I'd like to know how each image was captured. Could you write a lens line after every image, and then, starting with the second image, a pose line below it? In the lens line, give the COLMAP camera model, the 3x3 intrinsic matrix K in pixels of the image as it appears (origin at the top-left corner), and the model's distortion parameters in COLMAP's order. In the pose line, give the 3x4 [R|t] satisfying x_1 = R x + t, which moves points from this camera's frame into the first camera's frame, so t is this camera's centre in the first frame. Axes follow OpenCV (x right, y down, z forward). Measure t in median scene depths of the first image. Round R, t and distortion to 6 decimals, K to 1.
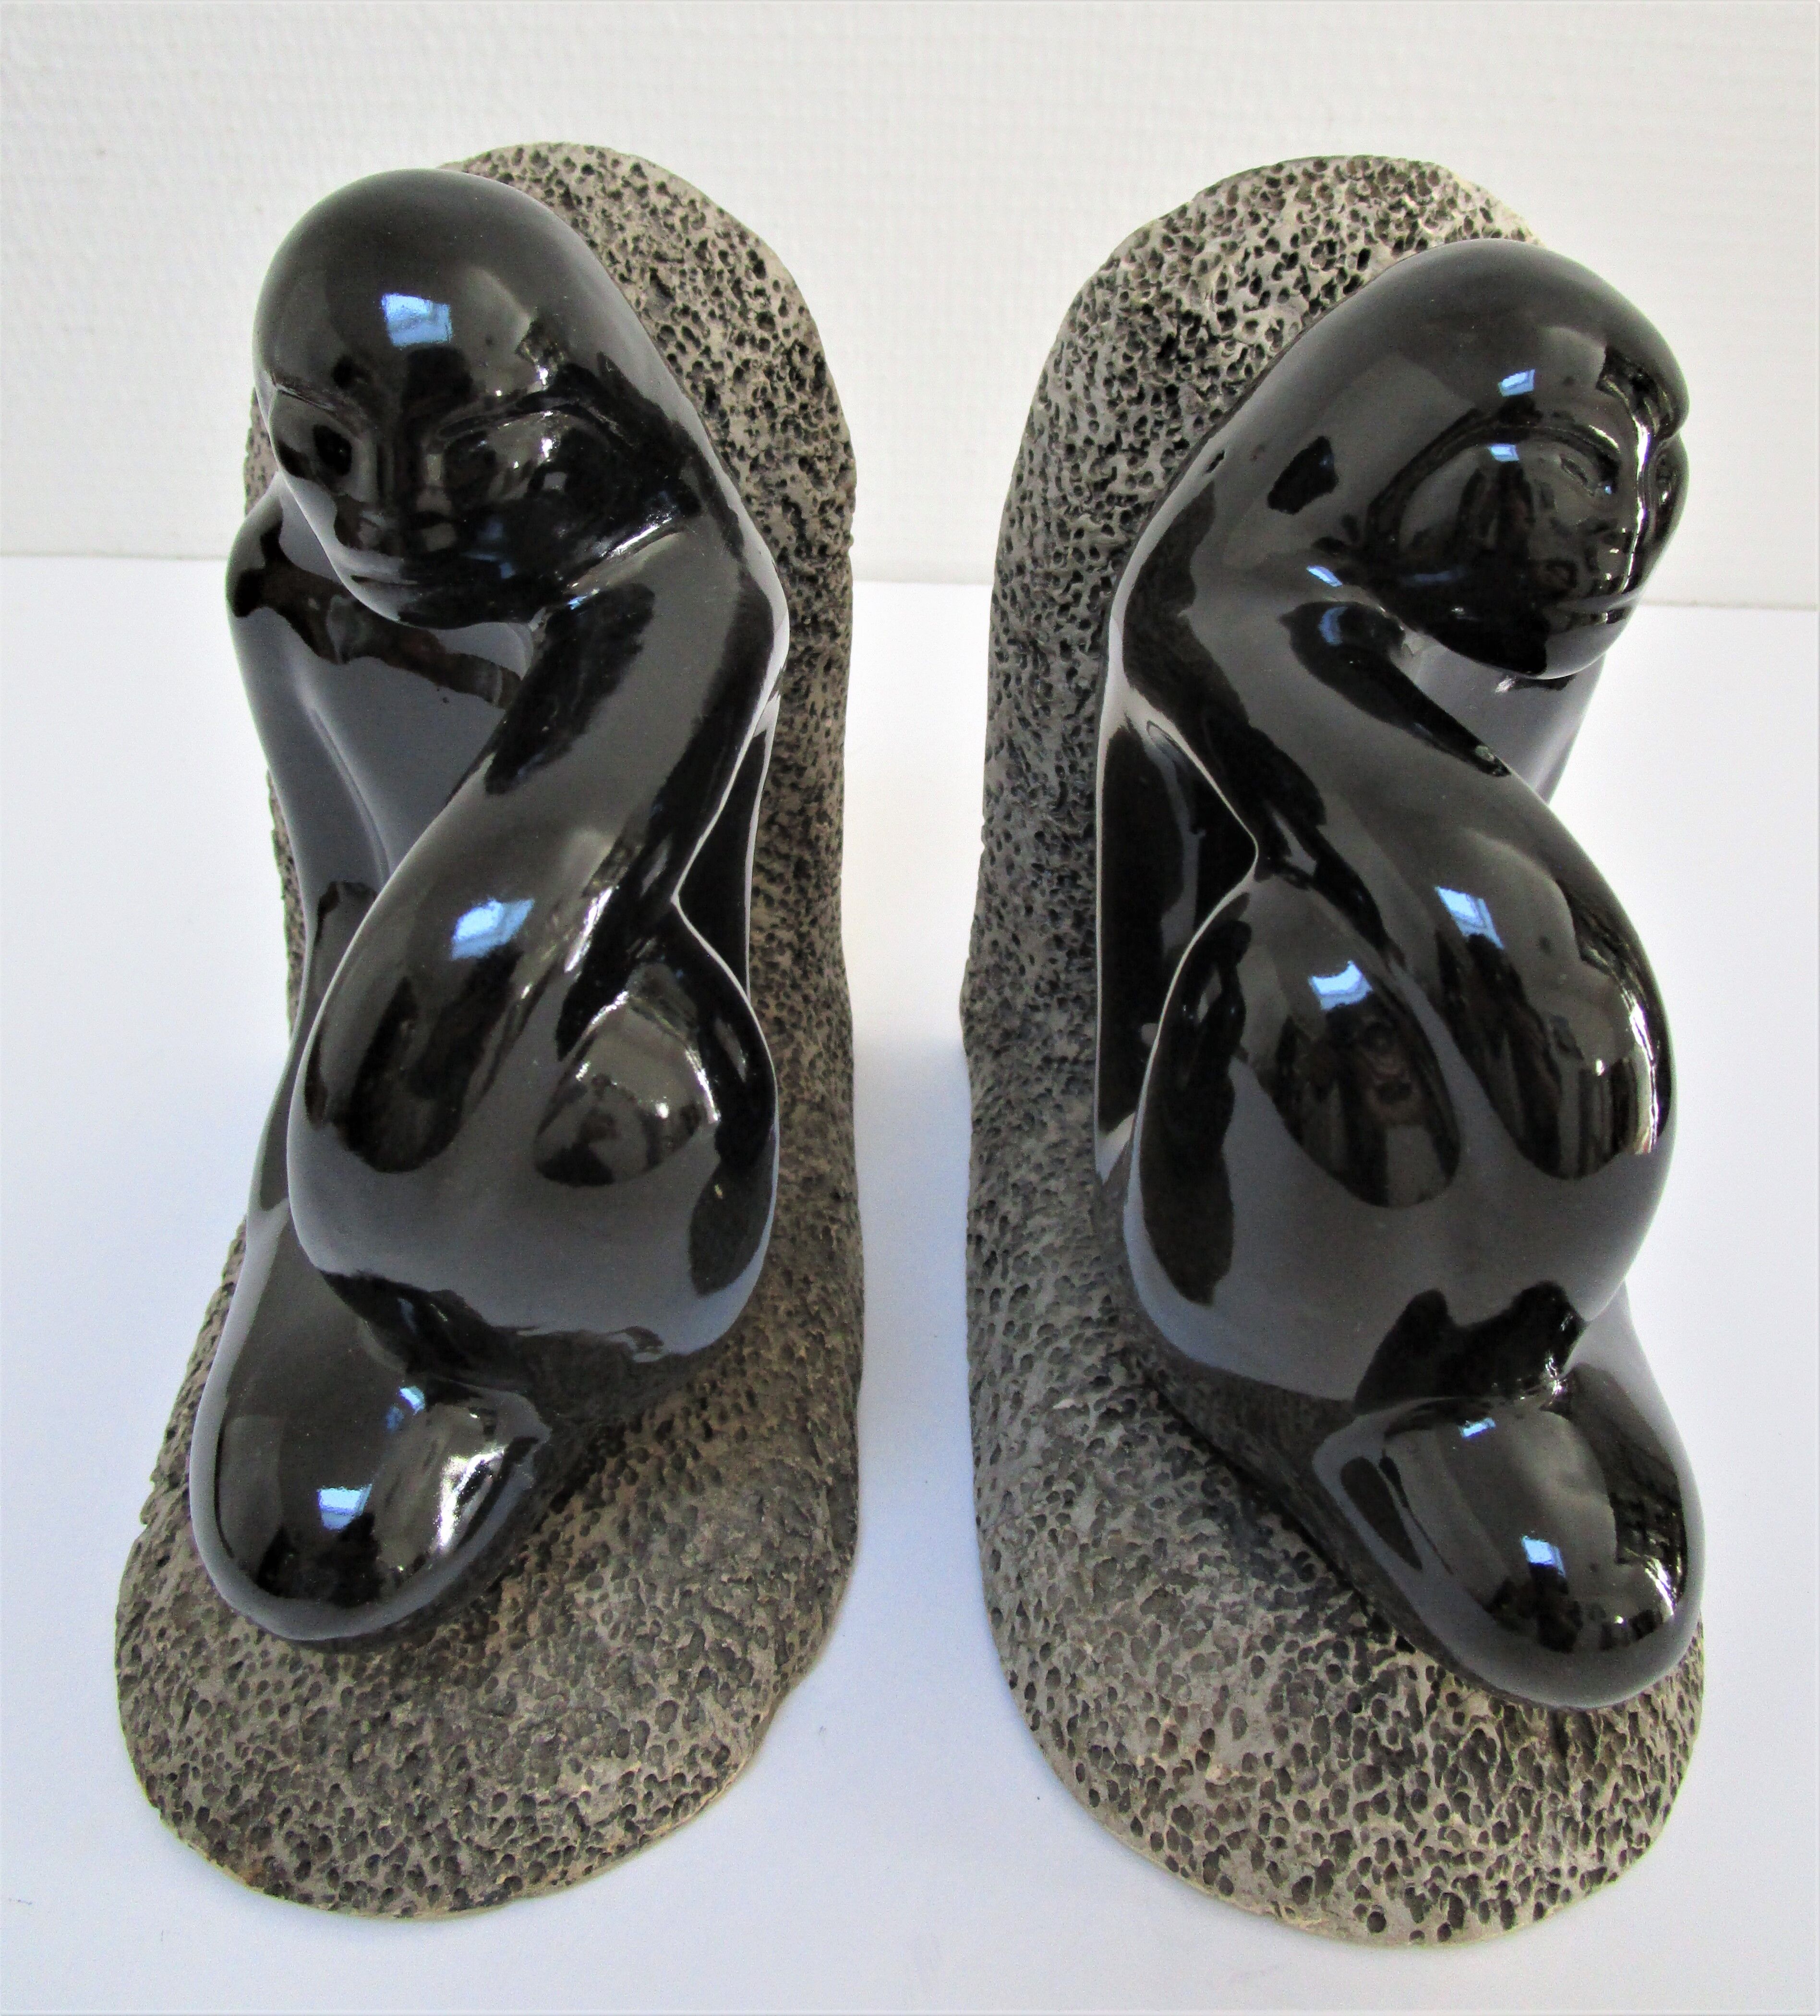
lens RADIAL K [[1795.9, 0, 892.7], [0, 1795.9, 782.2], [0, 0, 1]] dist [-0.027563, 0.013829]
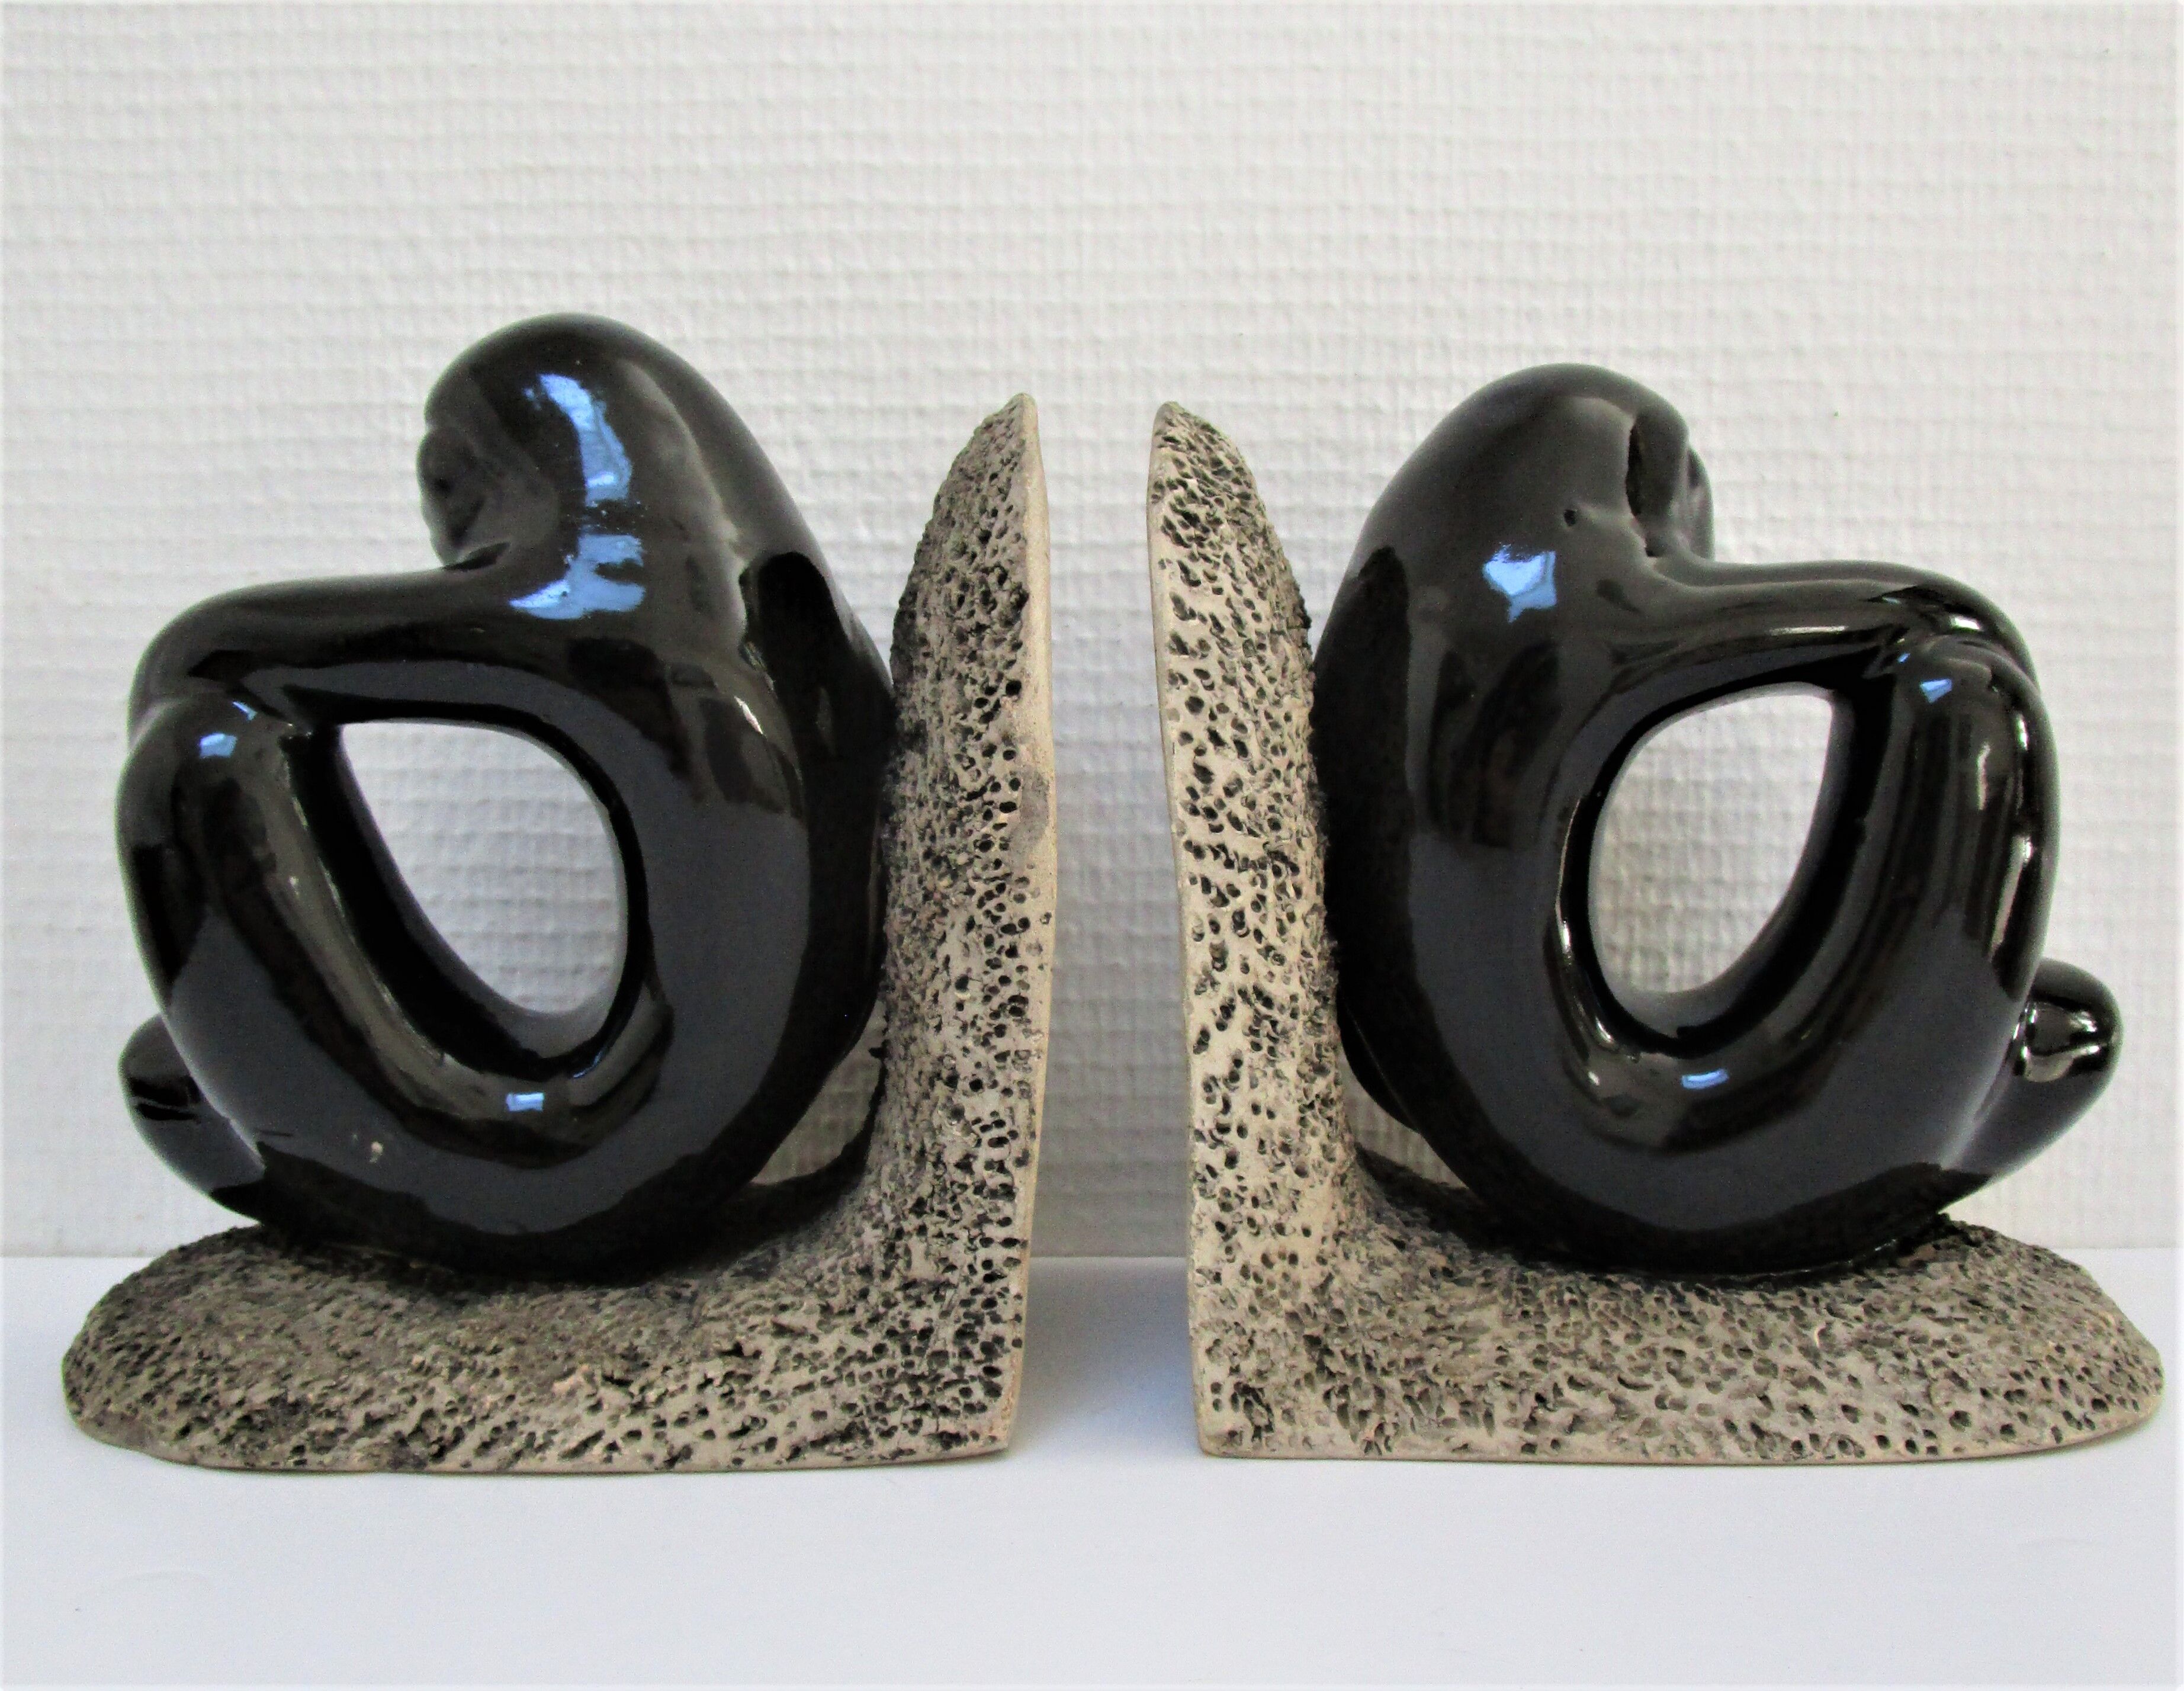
lens RADIAL K [[2159.8, 0, 1060.3], [0, 2159.8, 795.6], [0, 0, 1]] dist [-0.013175, 0.000000]
pose [[-0.013168, 0.079863, -0.996719, 1.196520], [-0.540255, 0.838215, 0.074300, -0.259256], [0.841398, 0.539461, 0.032109, 1.117440]]
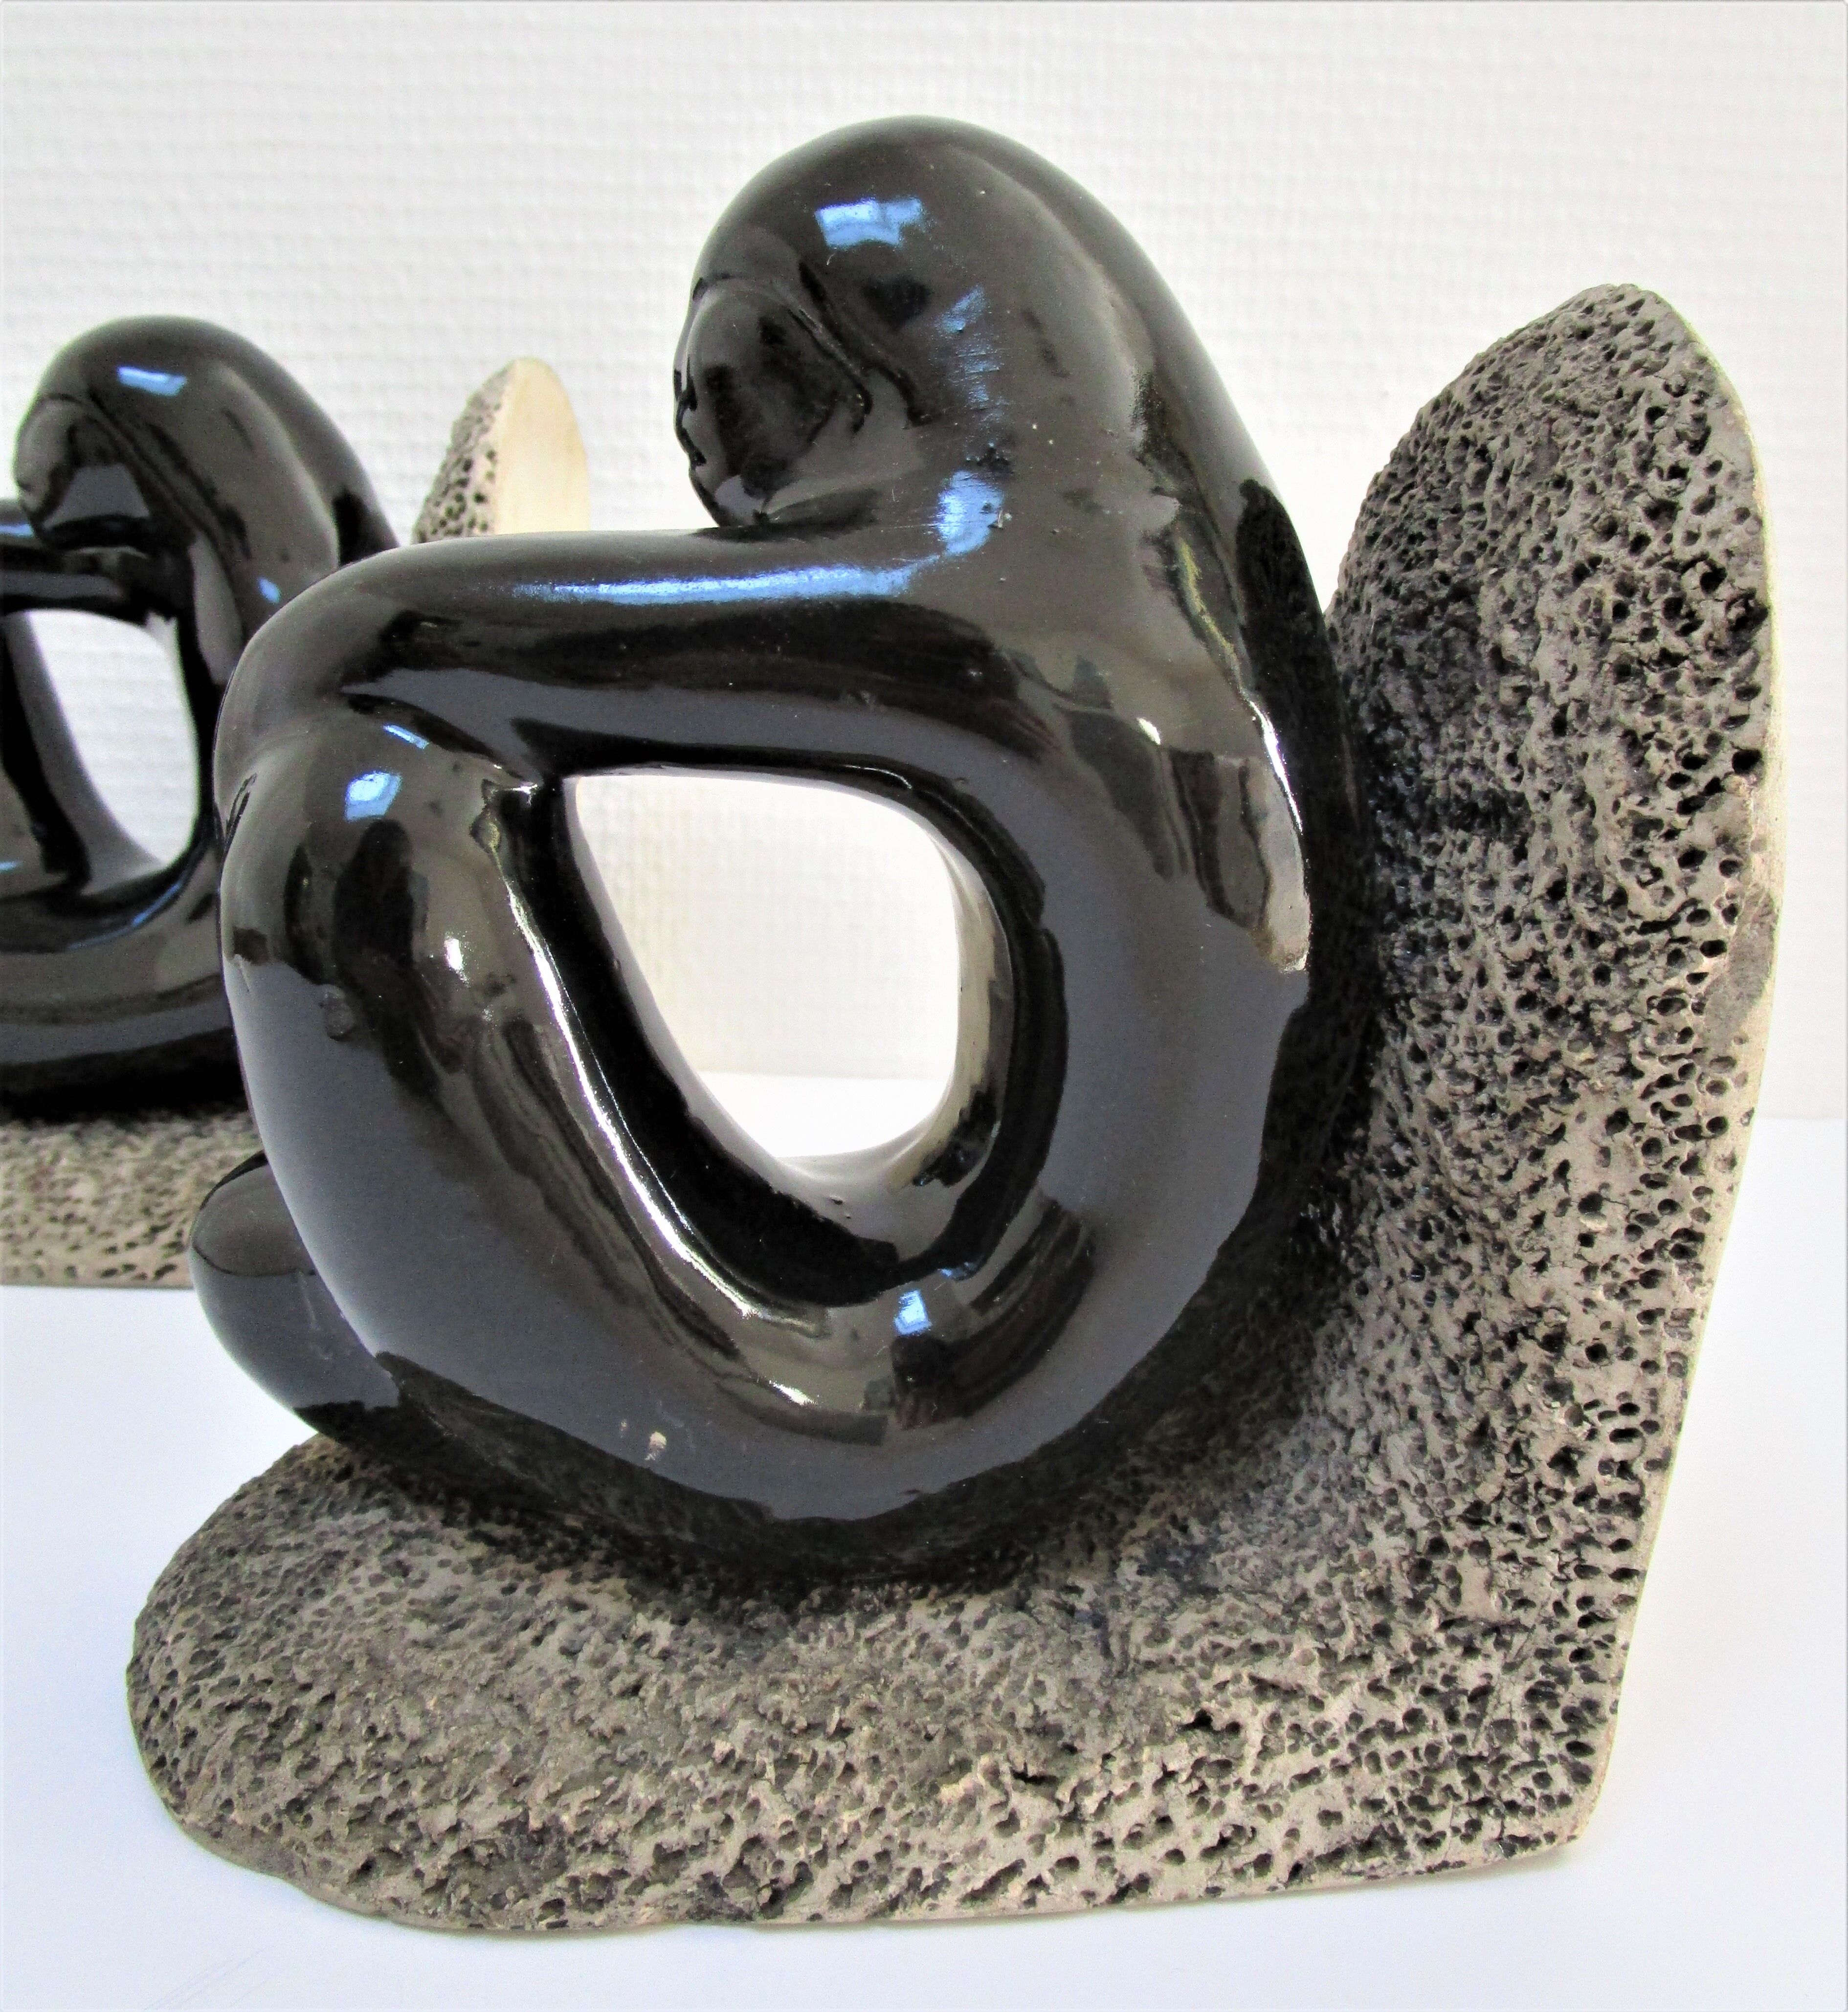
lens RADIAL K [[1792.3, 0, 941.1], [0, 1792.3, 901.8], [0, 0, 1]] dist [-0.027563, 0.013829]
pose [[0.084214, 0.198940, -0.976387, 0.573079], [-0.566763, 0.815492, 0.117274, -0.077198], [0.819566, 0.543503, 0.181427, 0.780781]]
